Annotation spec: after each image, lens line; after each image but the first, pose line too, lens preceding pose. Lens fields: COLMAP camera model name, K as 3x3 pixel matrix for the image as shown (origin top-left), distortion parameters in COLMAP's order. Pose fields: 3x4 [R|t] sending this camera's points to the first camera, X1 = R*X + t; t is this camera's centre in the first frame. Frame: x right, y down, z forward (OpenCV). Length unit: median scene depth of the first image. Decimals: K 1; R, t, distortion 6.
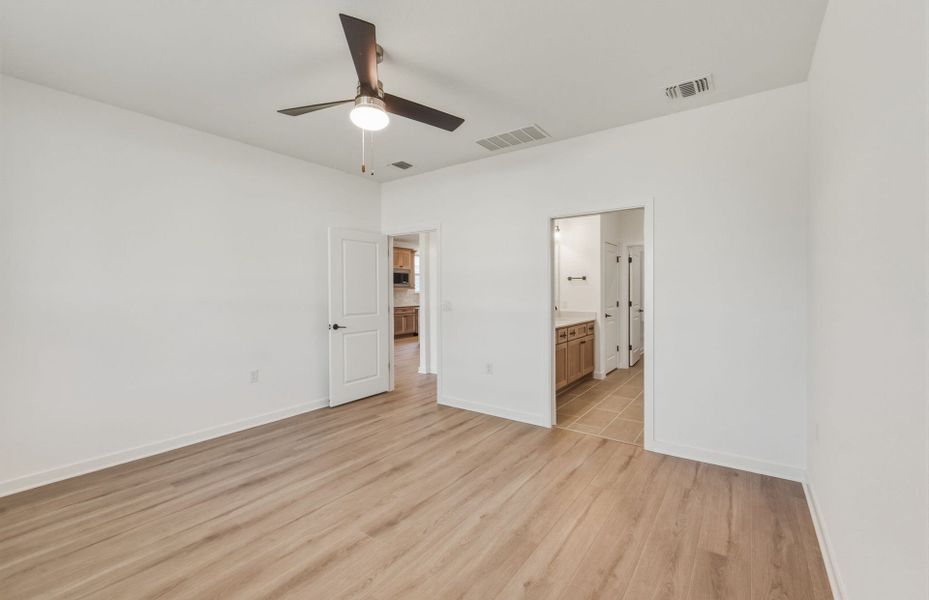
lens RADIAL K [[390.0, 0, 470.4], [0, 390.0, 277.9], [0, 0, 1]] dist [-0.000551, -0.000202]
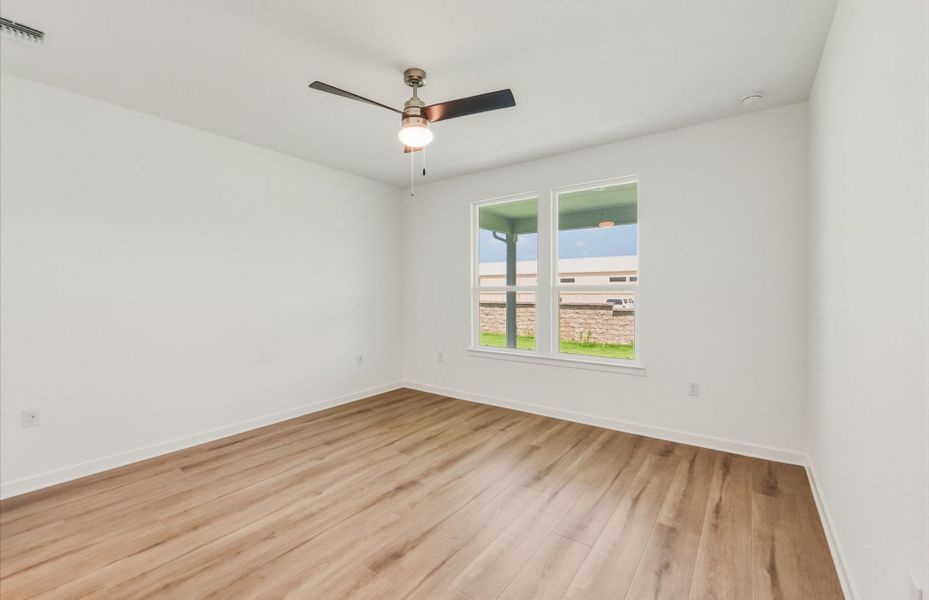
lens RADIAL K [[384.7, 0, 467.5], [0, 384.7, 292.5], [0, 0, 1]] dist [-0.004102, -0.000193]
pose [[-0.999936, 0.009618, 0.005983, -0.350233], [0.009455, 0.999601, -0.026607, 0.058229], [-0.006236, -0.026549, -0.999628, 1.820121]]
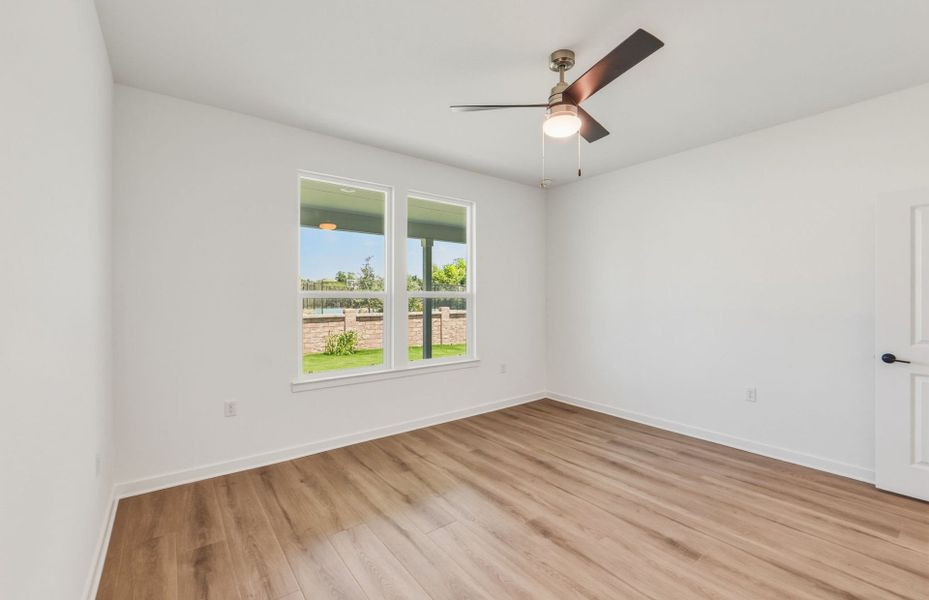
lens RADIAL K [[390.1, 0, 464.5], [0, 390.1, 300.0], [0, 0, 1]] dist [-0.002685, -0.000339]
pose [[-0.288701, 0.012862, -0.957333, 0.665943], [0.031846, 0.999485, 0.003825, 0.022978], [0.956889, -0.029383, -0.288962, 0.923795]]
